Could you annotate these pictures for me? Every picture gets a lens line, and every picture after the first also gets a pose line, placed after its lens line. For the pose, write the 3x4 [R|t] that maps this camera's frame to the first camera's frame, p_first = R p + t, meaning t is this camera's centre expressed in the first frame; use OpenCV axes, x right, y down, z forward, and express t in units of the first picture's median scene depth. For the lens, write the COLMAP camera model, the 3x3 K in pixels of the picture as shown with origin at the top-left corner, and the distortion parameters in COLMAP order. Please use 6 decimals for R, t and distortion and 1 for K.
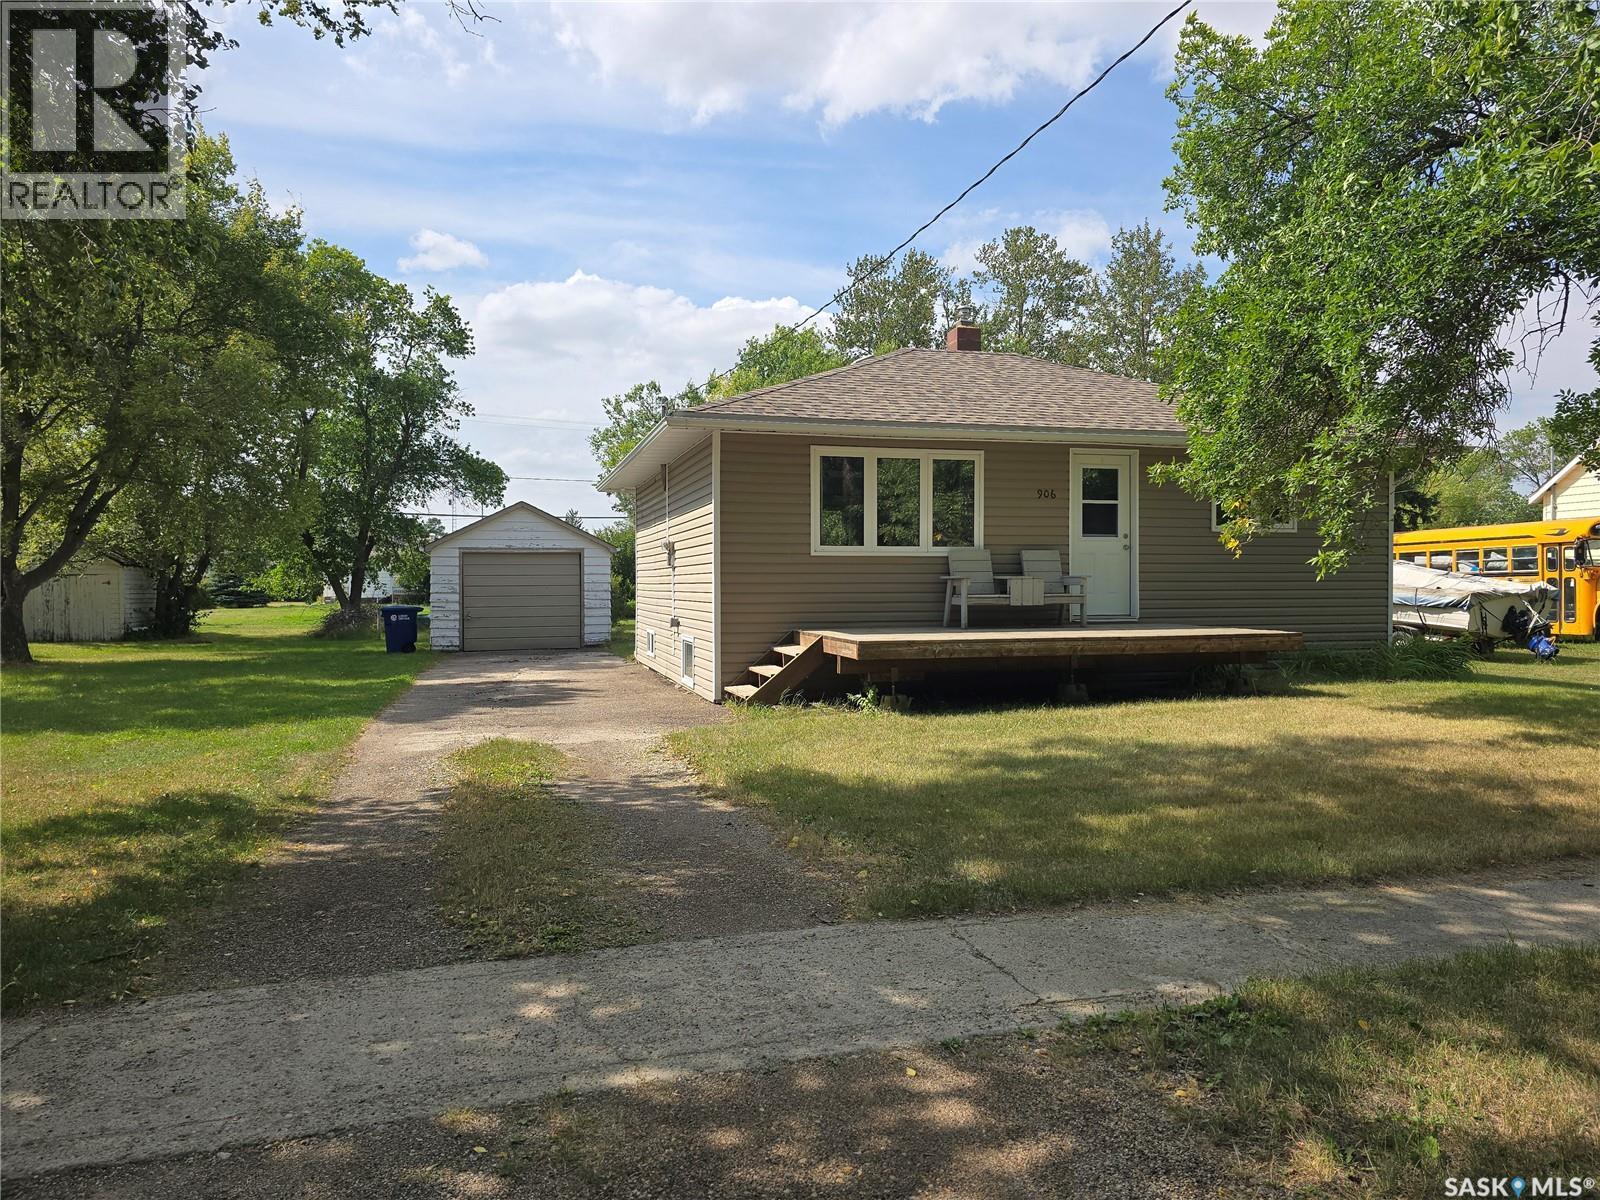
lens RADIAL K [[1088.3, 0, 800.0], [0, 1088.3, 600.0], [0, 0, 1]] dist [-0.001729, -0.000119]
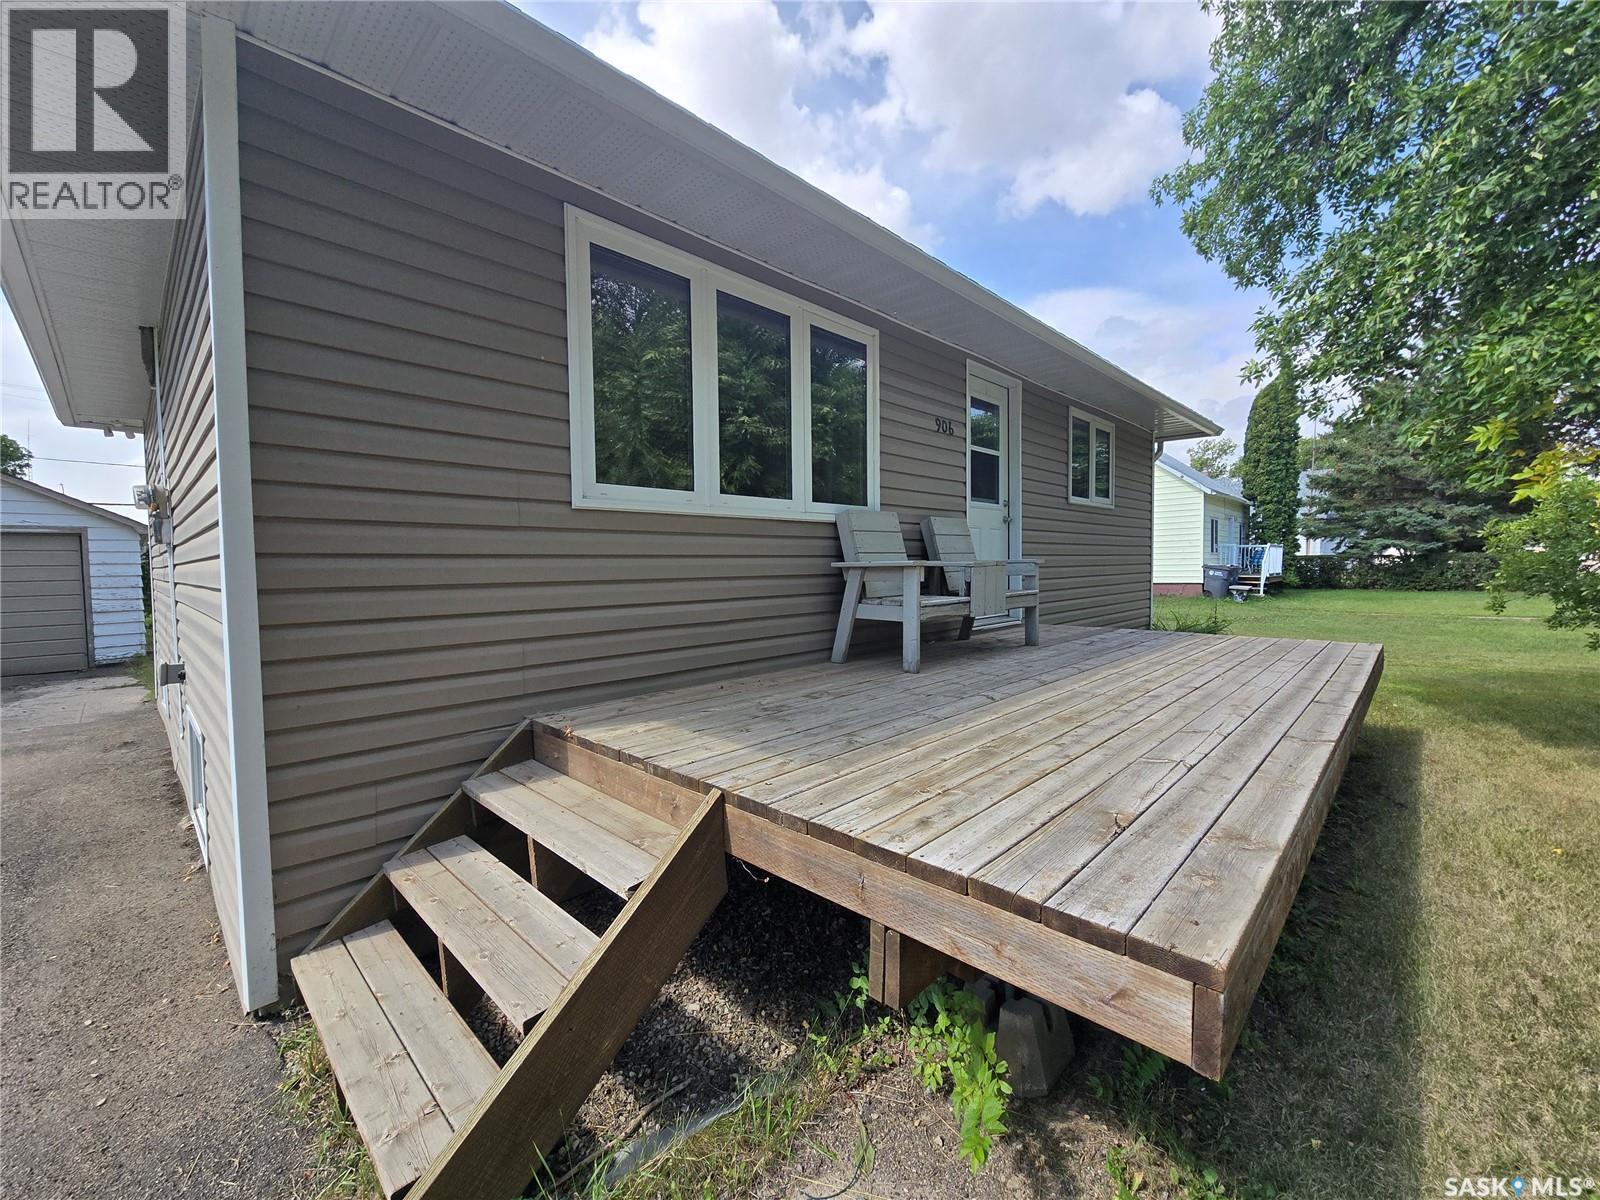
lens RADIAL K [[659.6, 0, 792.6], [0, 659.6, 592.3], [0, 0, 1]] dist [-0.003016, -0.000078]
pose [[0.864357, -0.028445, 0.502074, -0.036846], [0.017643, 0.999500, 0.026253, -0.016301], [-0.502570, -0.013834, 0.864426, 0.745590]]
